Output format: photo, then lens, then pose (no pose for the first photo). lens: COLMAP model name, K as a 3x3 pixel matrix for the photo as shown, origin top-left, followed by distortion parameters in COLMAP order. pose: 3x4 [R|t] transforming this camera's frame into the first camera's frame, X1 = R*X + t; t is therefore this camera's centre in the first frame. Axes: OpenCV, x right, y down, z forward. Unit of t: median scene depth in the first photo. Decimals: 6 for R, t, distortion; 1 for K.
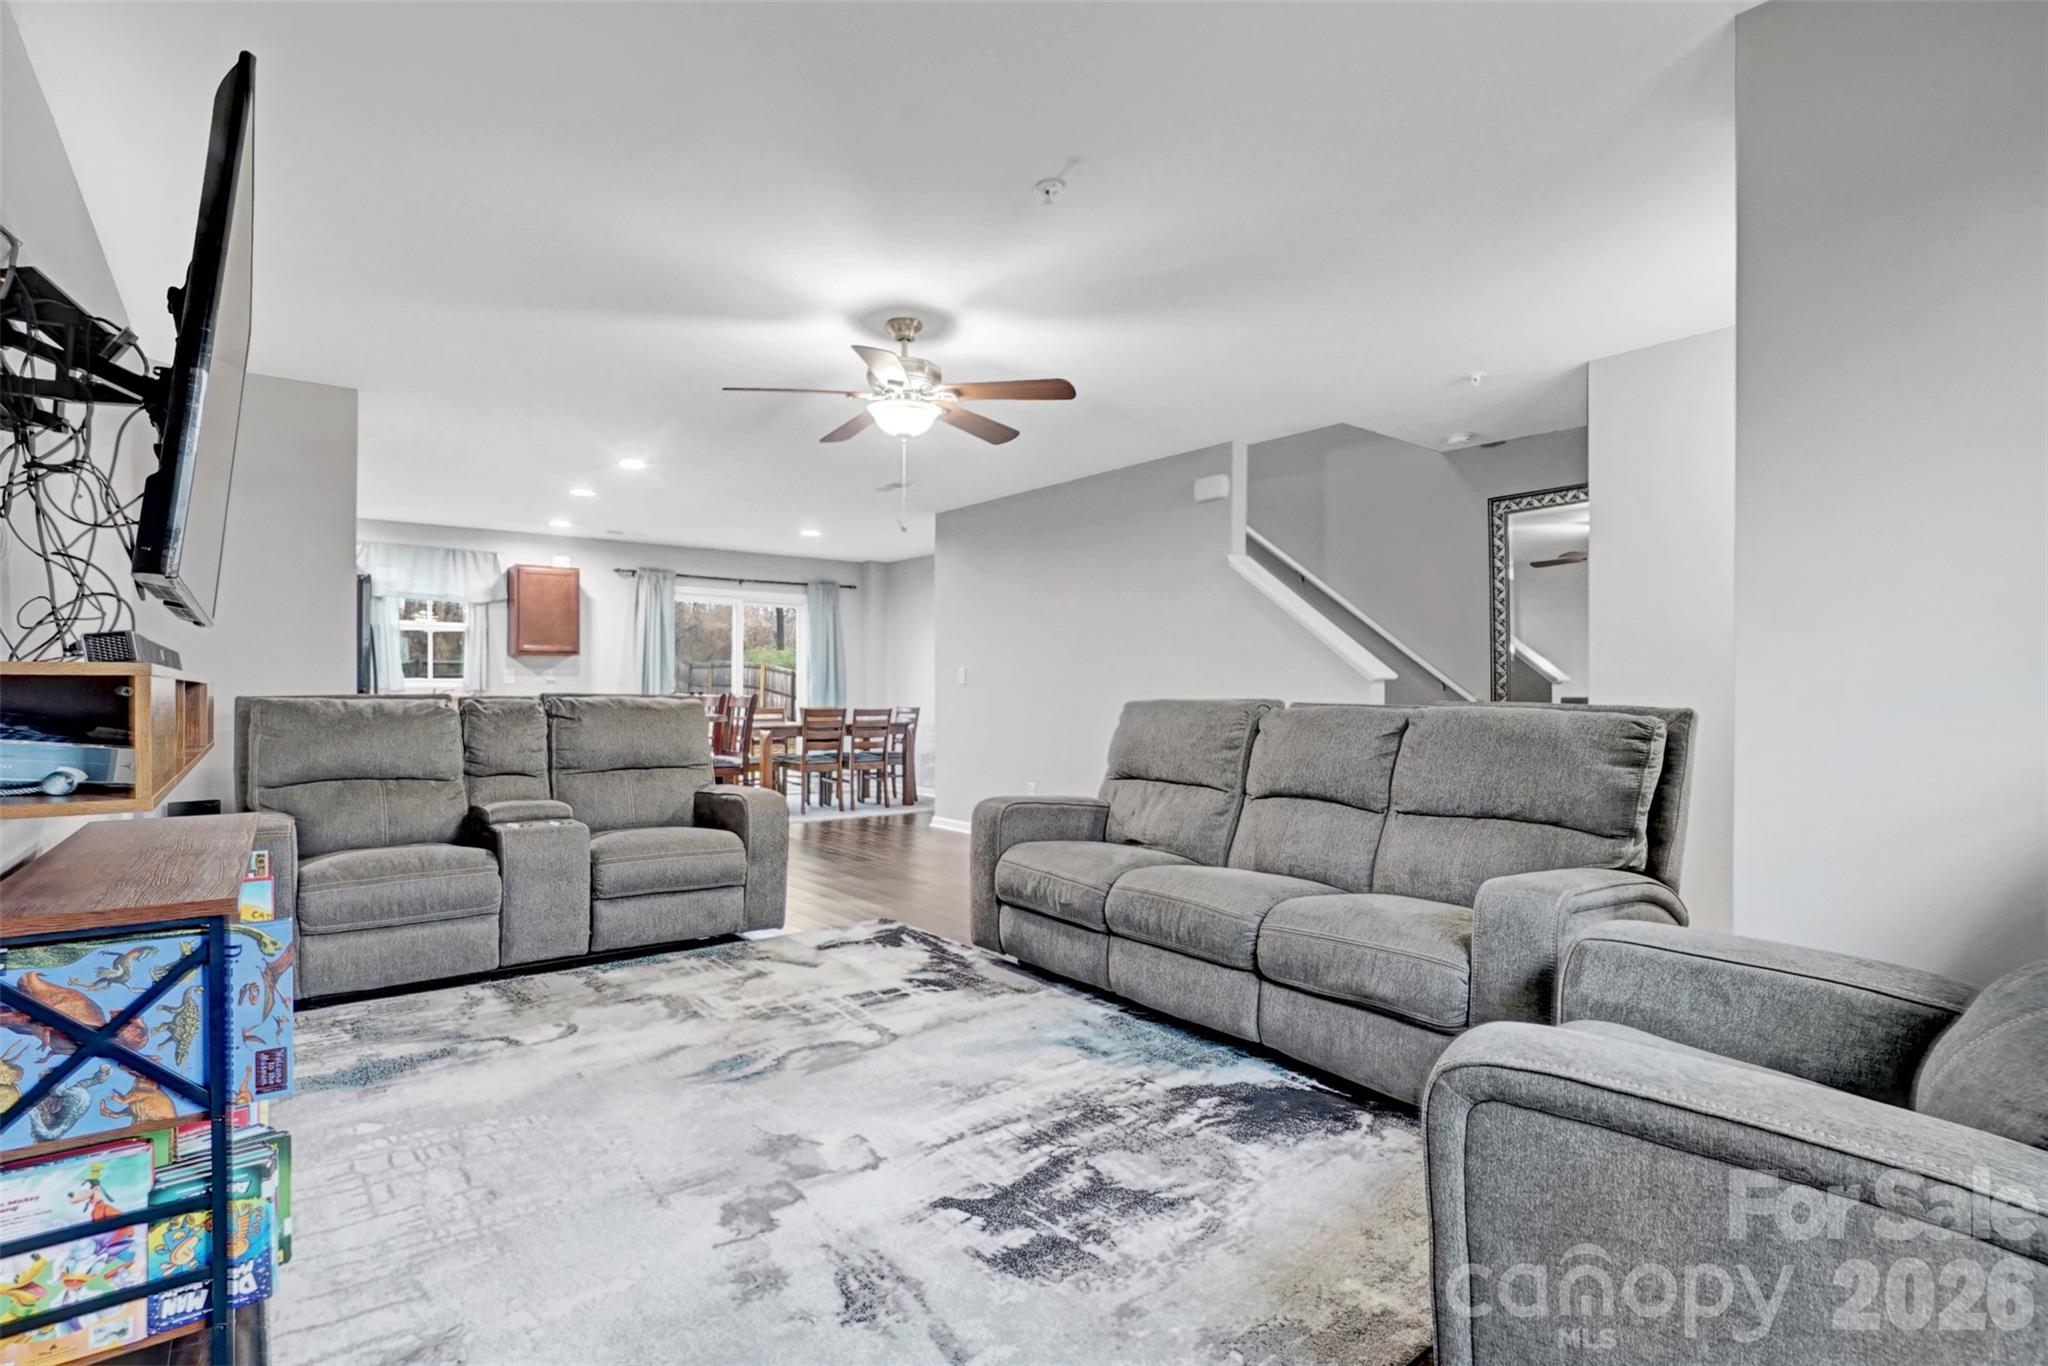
lens RADIAL K [[984.7, 0, 979.5], [0, 984.7, 712.8], [0, 0, 1]] dist [-0.051748, 0.025912]
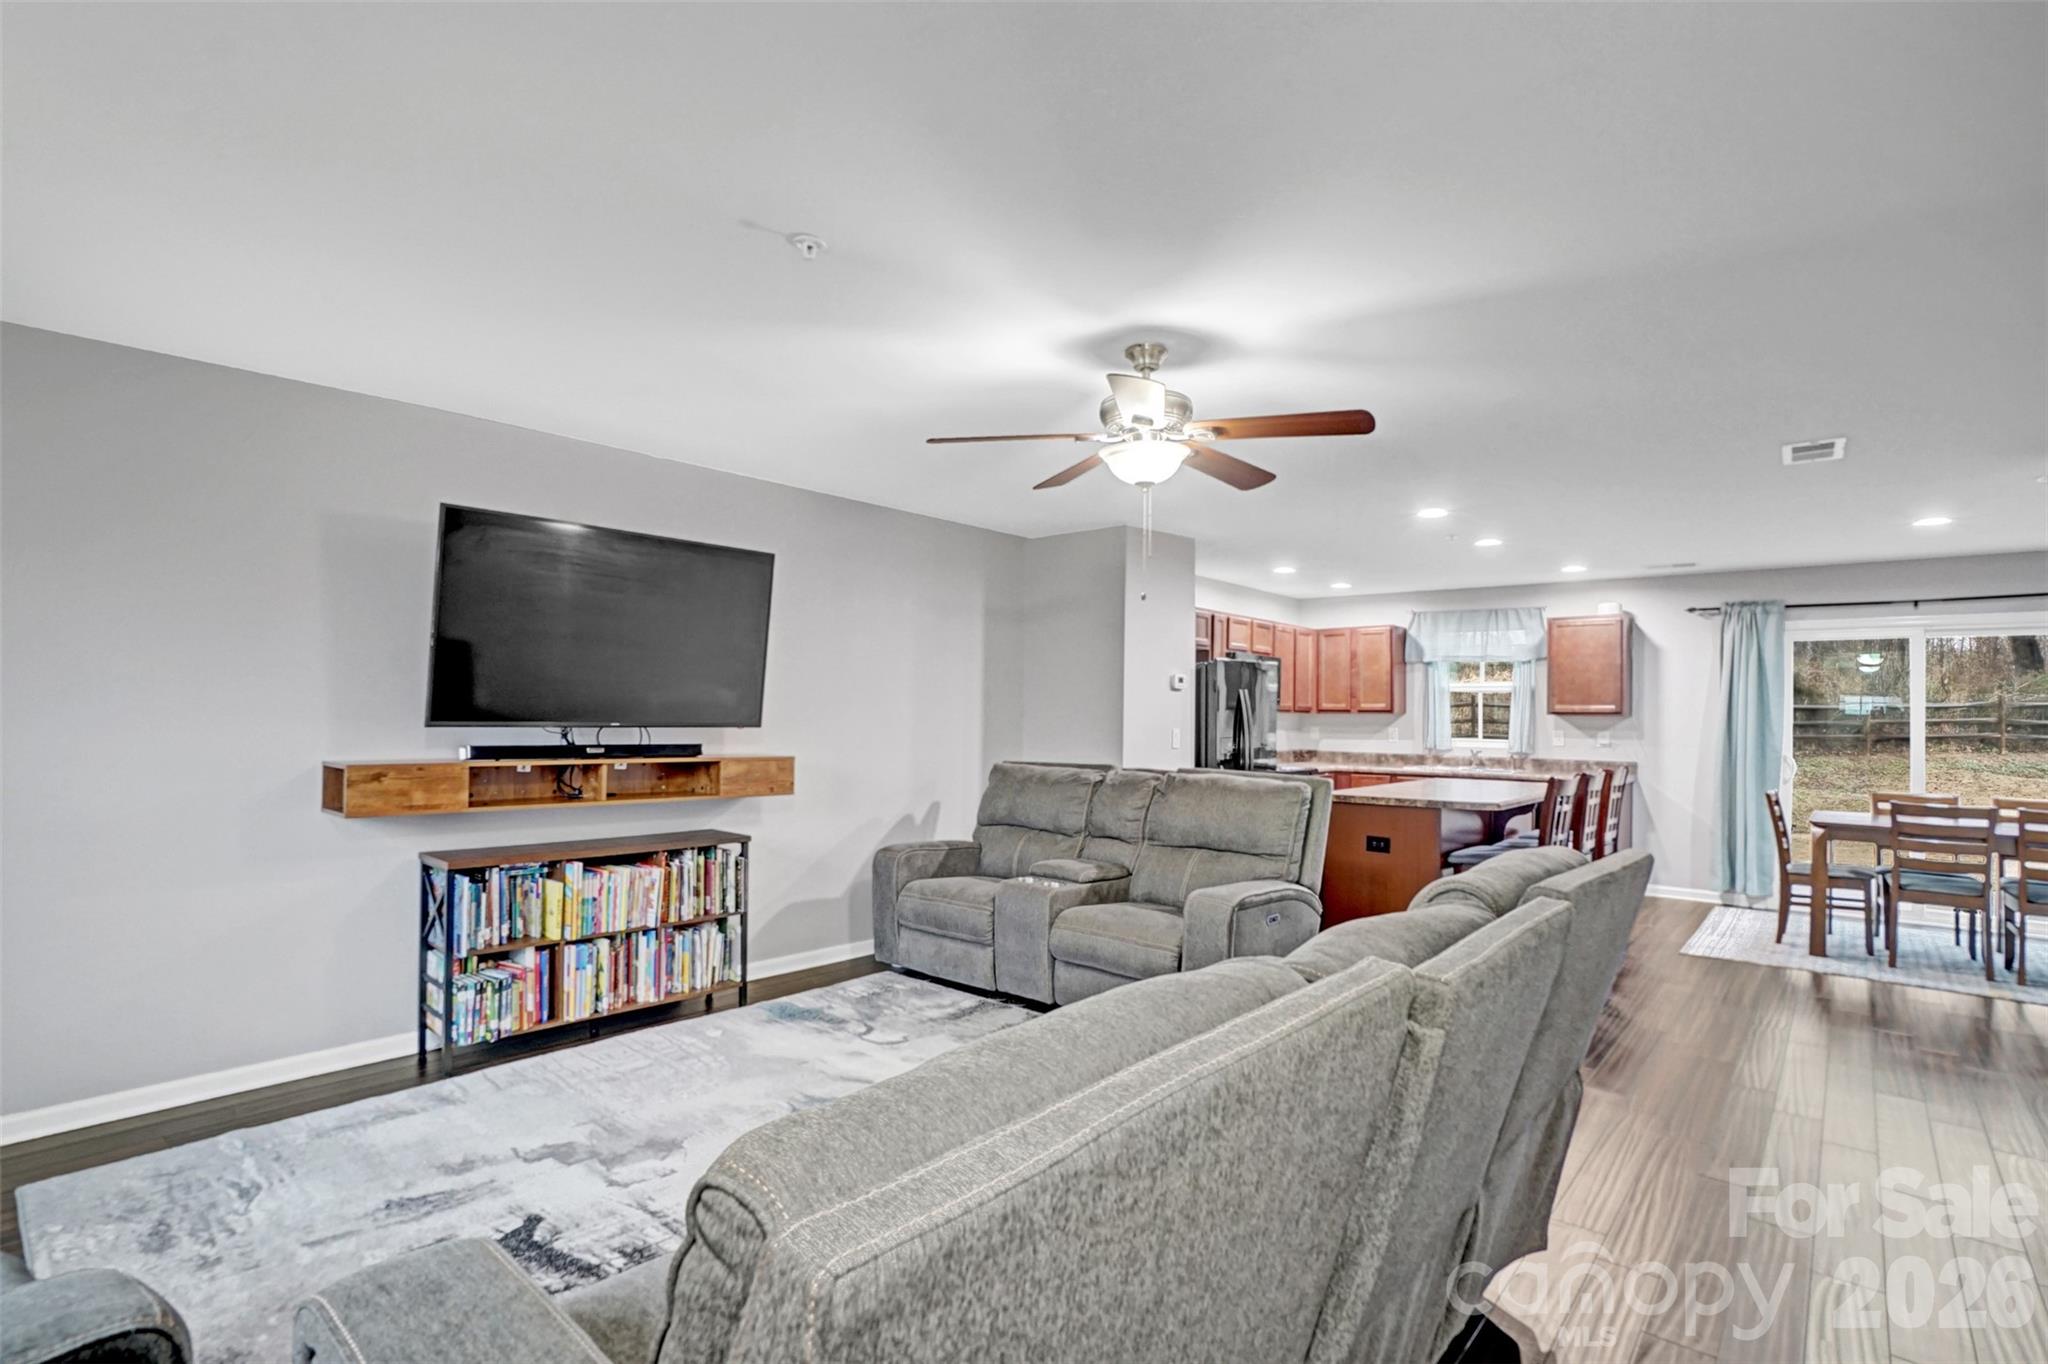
lens RADIAL K [[961.7, 0, 1002.2], [0, 961.7, 704.0], [0, 0, 1]] dist [-0.025696, -0.000009]
pose [[0.189711, -0.014741, -0.981729, 0.742078], [-0.034973, 0.999151, -0.021761, -0.080157], [0.981217, 0.038463, 0.189035, 0.787838]]
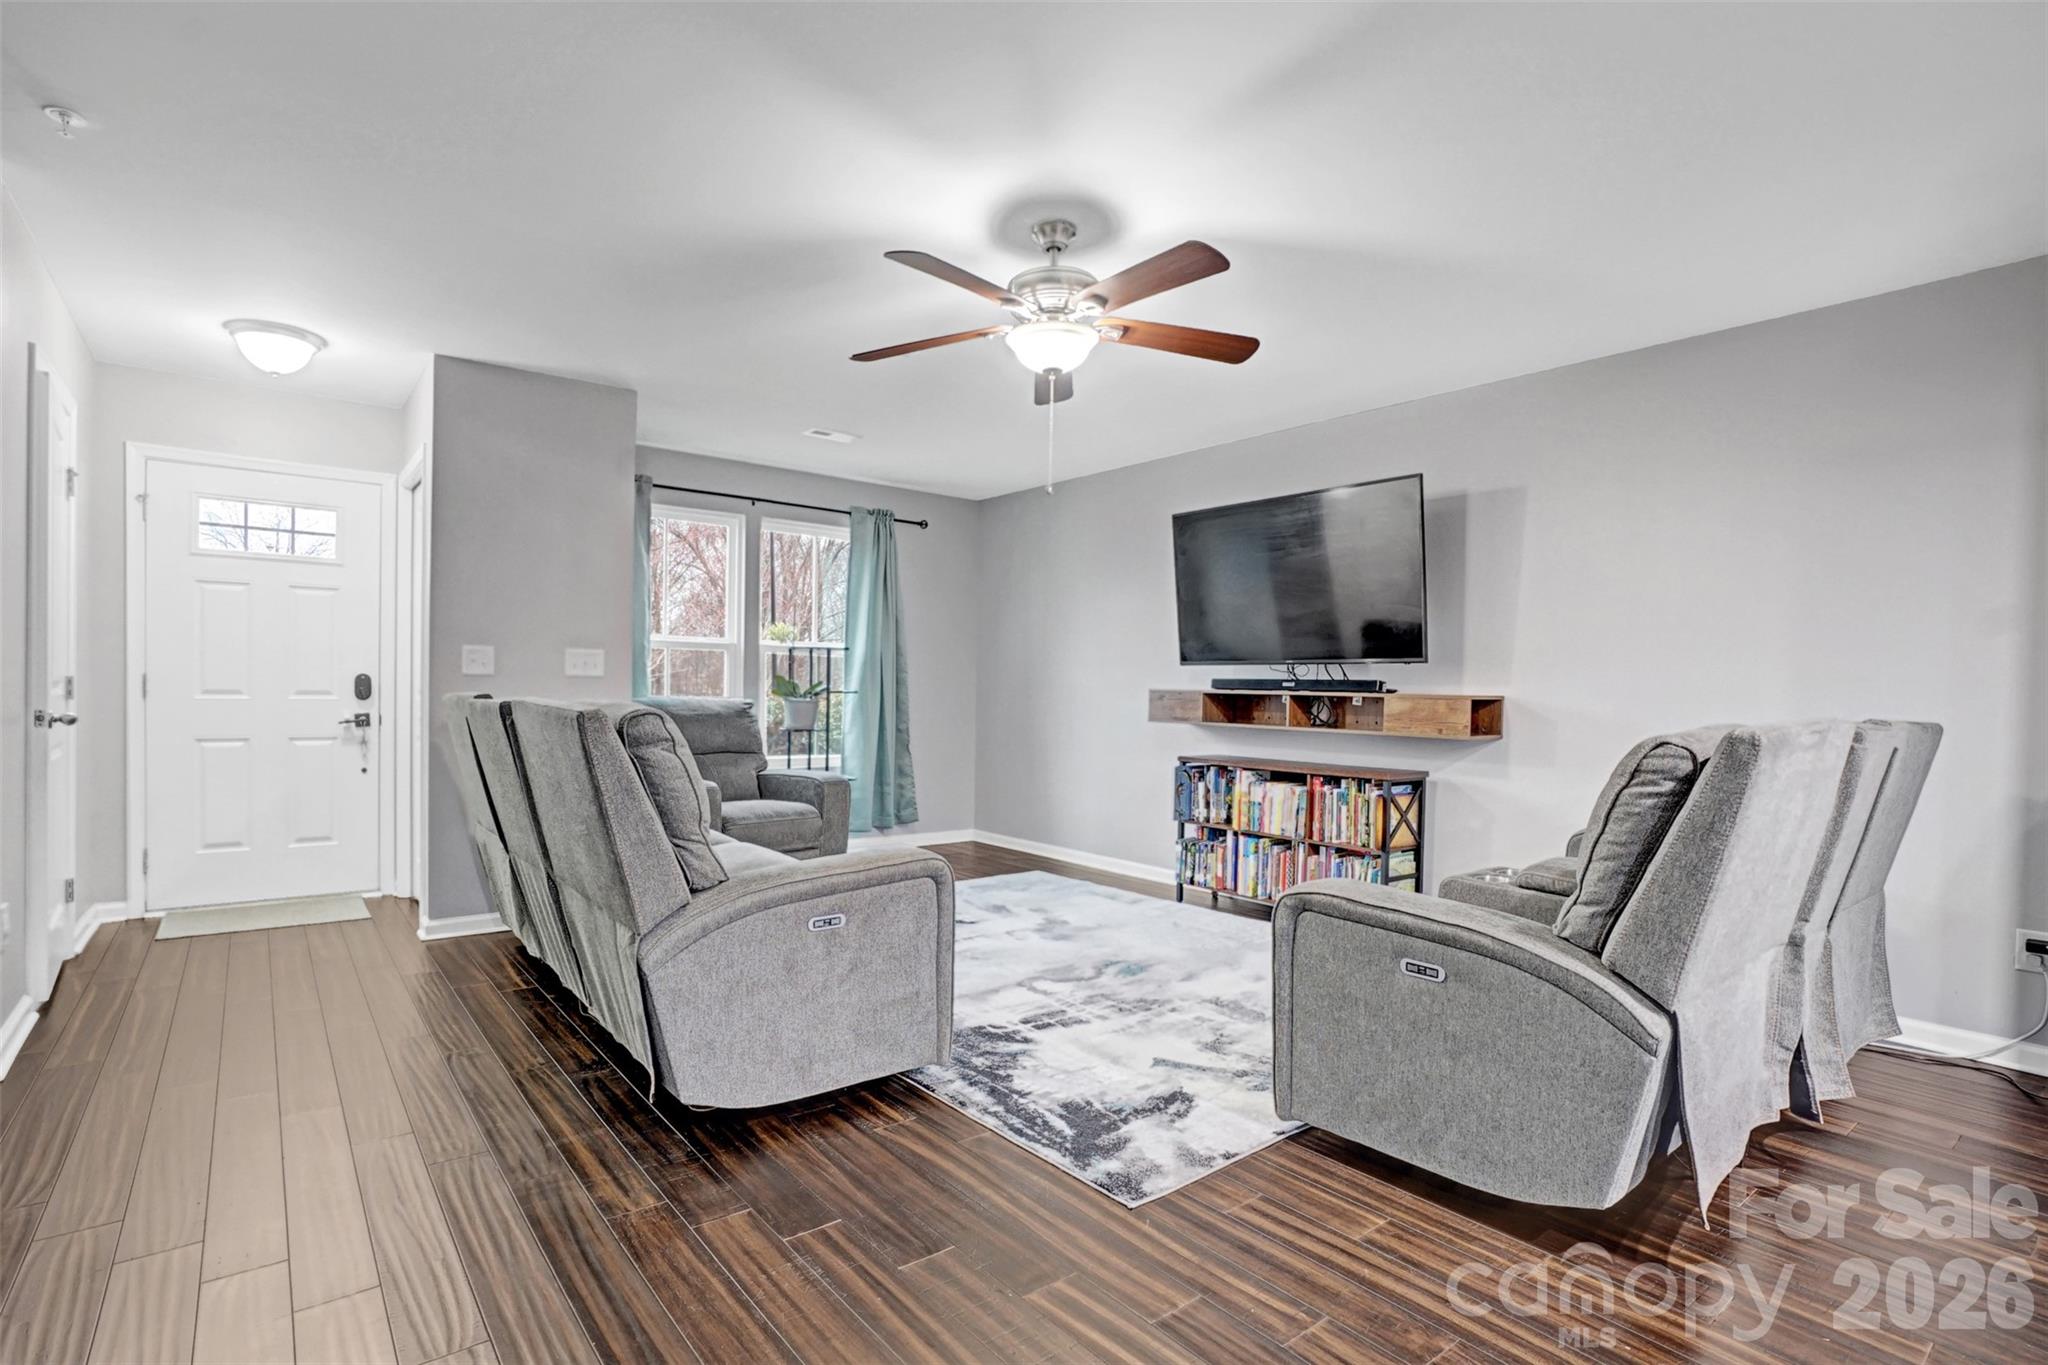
lens RADIAL K [[984.7, 0, 979.5], [0, 984.7, 712.3], [0, 0, 1]] dist [-0.051748, 0.025912]
pose [[-0.999710, -0.024070, -0.000275, -0.024793], [-0.024056, 0.998568, 0.047775, -0.049506], [-0.000875, 0.047767, -0.998858, 1.917816]]
